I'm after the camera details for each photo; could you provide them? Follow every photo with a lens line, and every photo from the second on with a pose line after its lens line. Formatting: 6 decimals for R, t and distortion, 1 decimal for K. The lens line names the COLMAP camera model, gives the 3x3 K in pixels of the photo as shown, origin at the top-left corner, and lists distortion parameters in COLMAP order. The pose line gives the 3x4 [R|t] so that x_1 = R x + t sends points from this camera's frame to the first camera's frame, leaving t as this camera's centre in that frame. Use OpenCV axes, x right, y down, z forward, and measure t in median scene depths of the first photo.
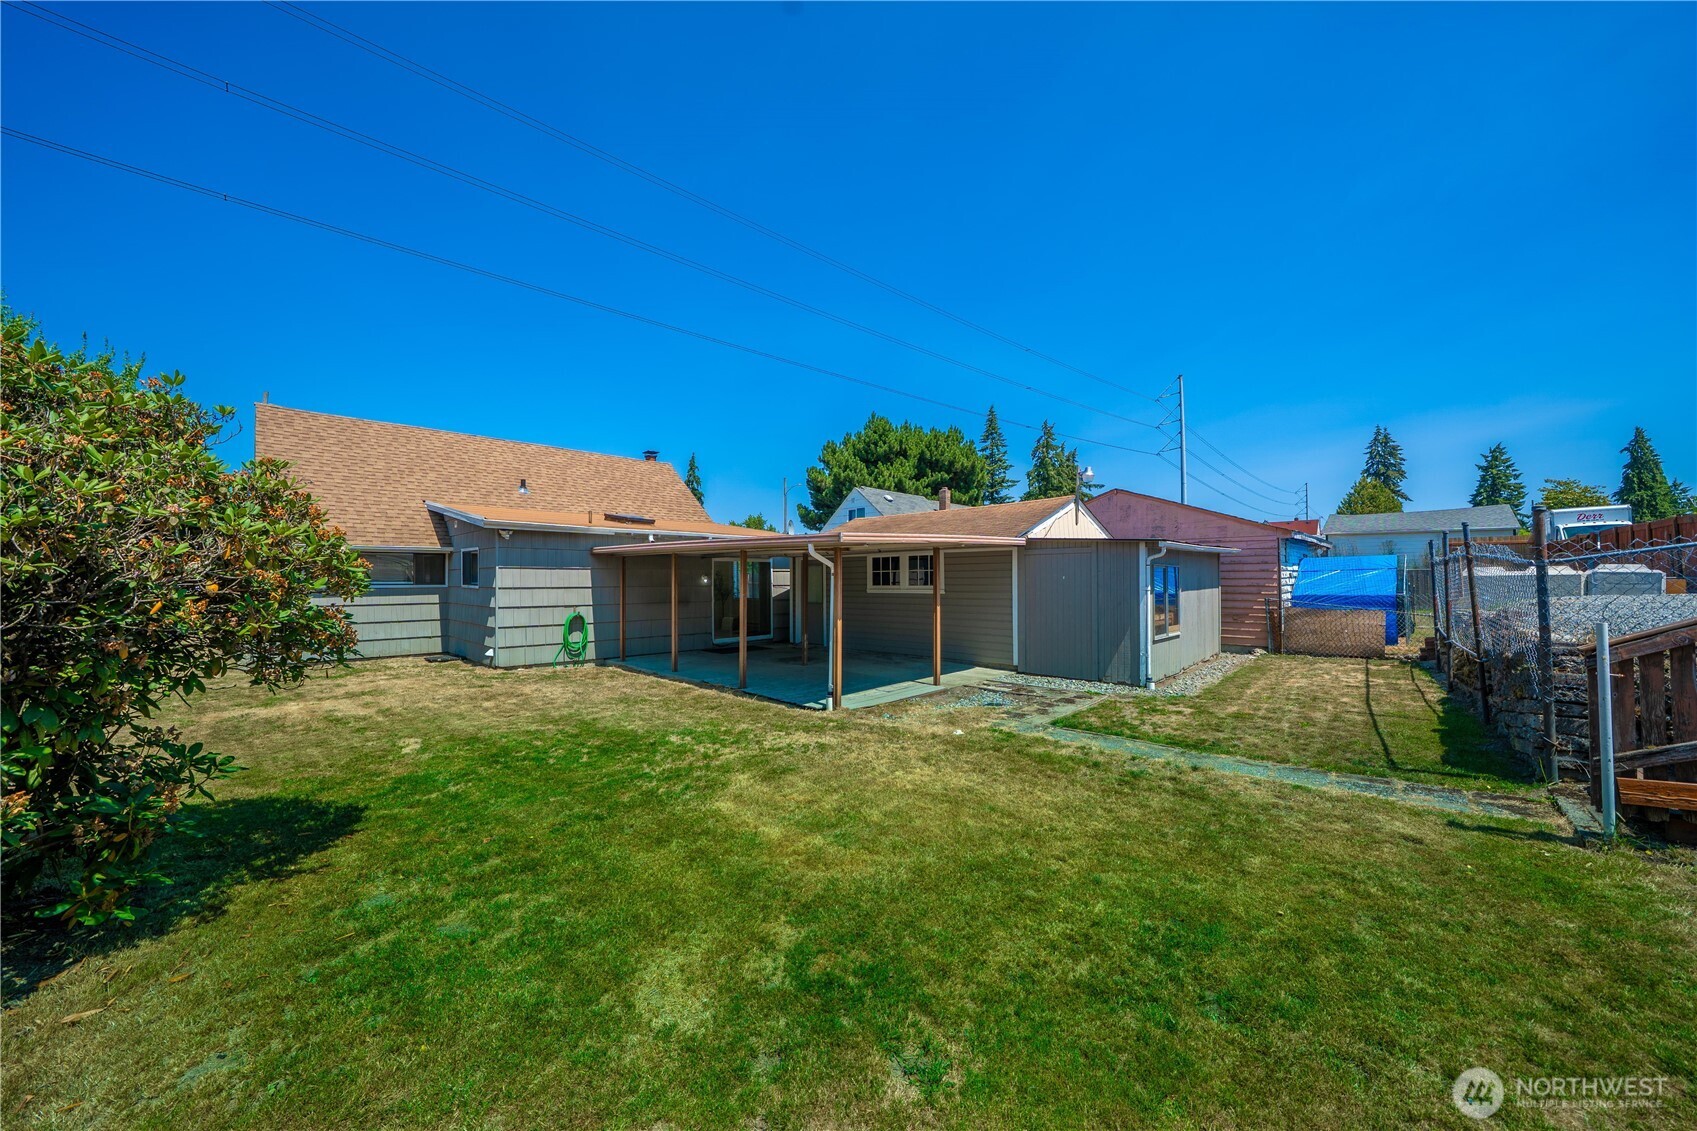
lens RADIAL K [[578.9, 0, 844.5], [0, 578.9, 569.4], [0, 0, 1]] dist [-0.011462, 0.001305]
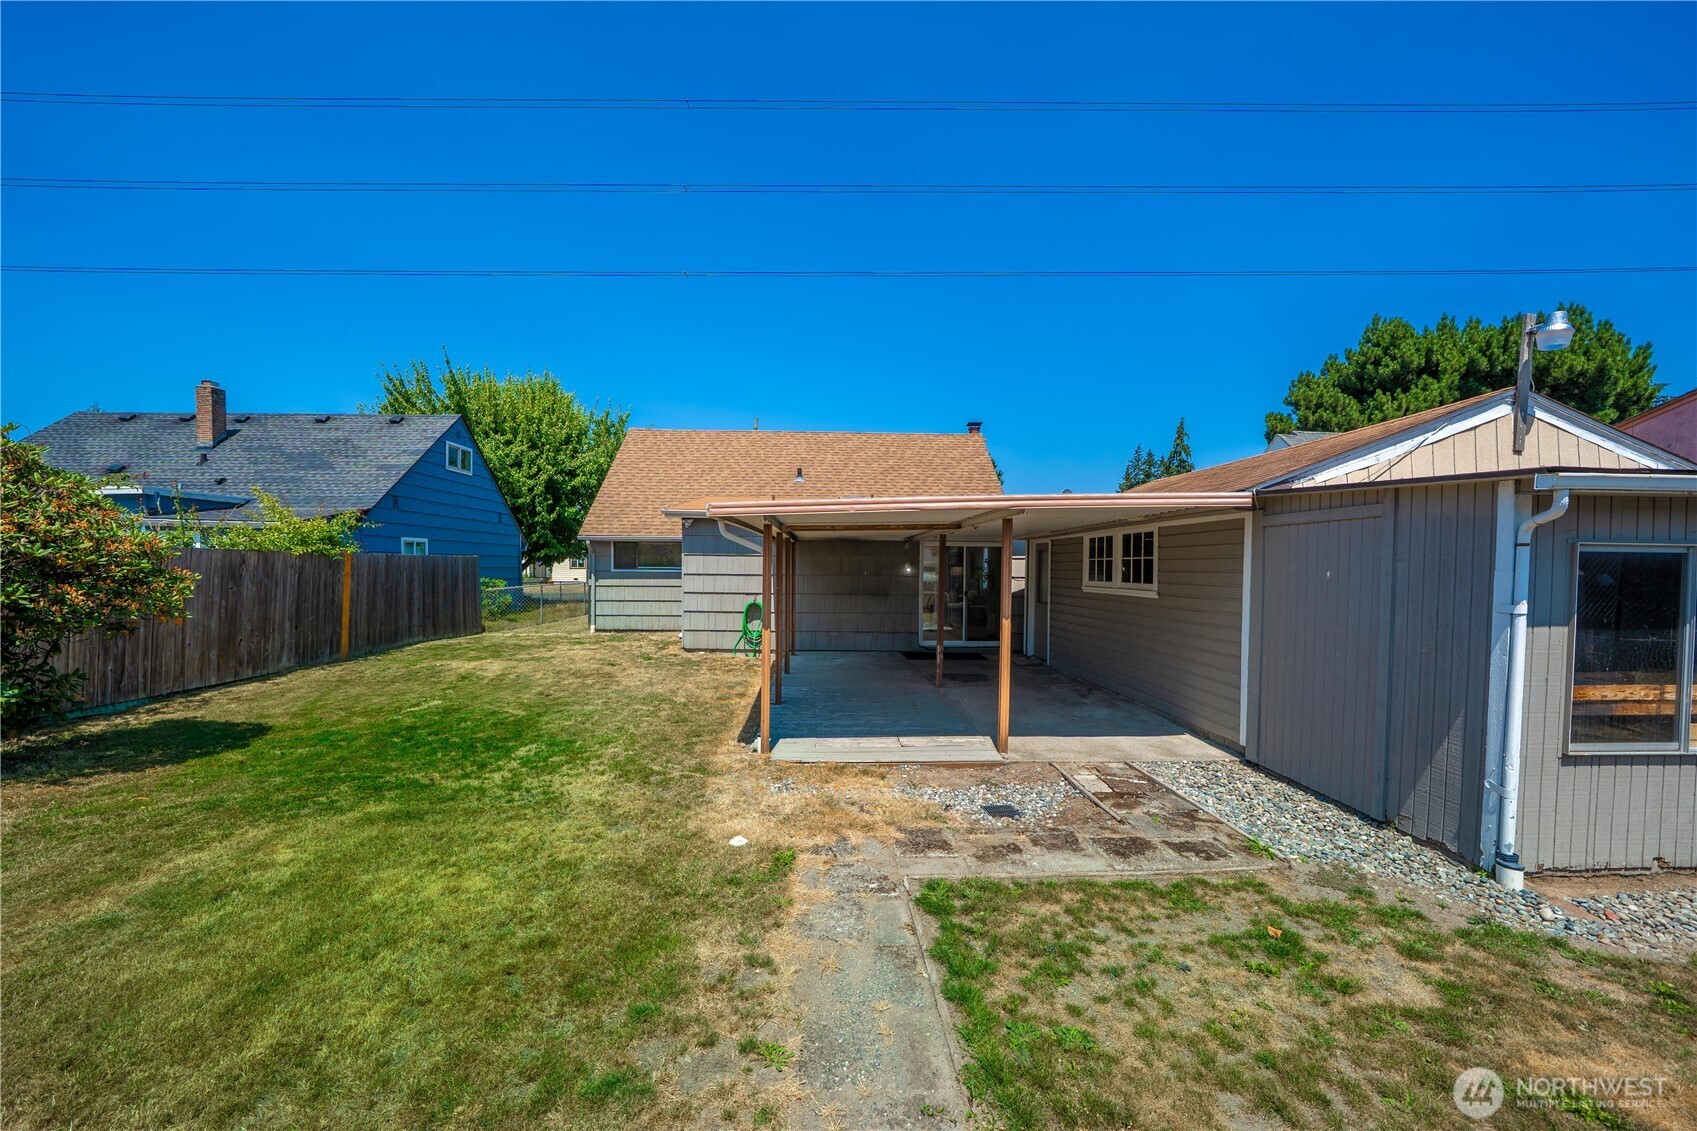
lens RADIAL K [[625.8, 0, 847.3], [0, 625.8, 578.2], [0, 0, 1]] dist [-0.011665, 0.000081]
pose [[0.736484, 0.023869, -0.676033, 0.367815], [-0.000788, 0.999407, 0.034428, 0.000936], [0.676454, -0.024823, 0.736066, 0.334681]]
